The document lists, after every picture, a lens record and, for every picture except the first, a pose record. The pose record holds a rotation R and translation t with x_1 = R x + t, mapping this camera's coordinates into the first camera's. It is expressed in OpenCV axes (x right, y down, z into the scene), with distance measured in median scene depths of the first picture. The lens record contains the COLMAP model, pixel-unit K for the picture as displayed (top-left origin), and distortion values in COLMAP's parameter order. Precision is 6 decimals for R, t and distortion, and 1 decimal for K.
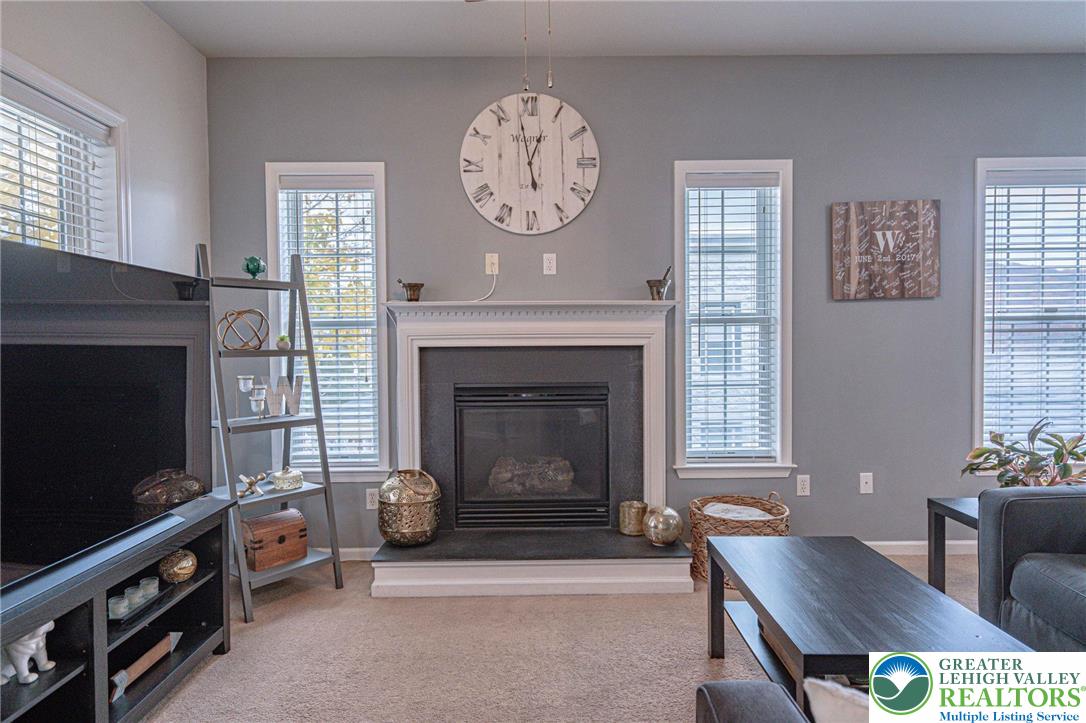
lens RADIAL K [[632.6, 0, 543.0], [0, 632.6, 361.5], [0, 0, 1]] dist [-0.001046, 0.000166]
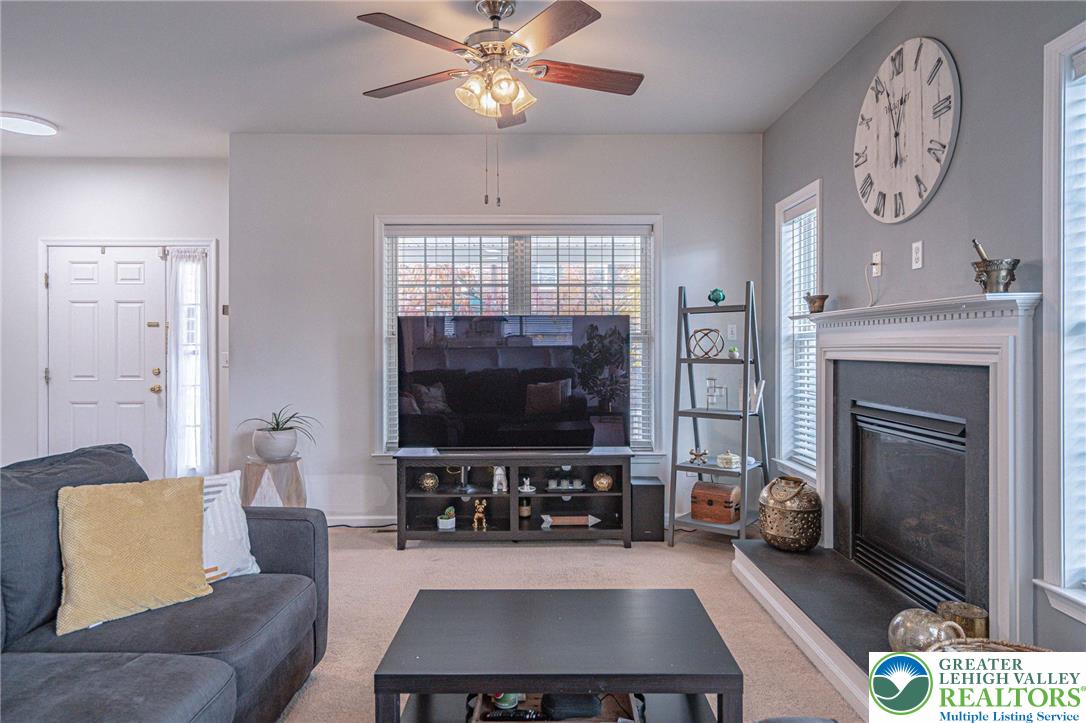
lens RADIAL K [[636.9, 0, 537.5], [0, 636.9, 347.9], [0, 0, 1]] dist [0.001337, 0.000447]
pose [[-0.006047, 0.009232, -0.999939, 0.792381], [-0.025771, 0.999624, 0.009384, -0.037865], [0.999650, 0.025827, -0.005807, 0.554866]]
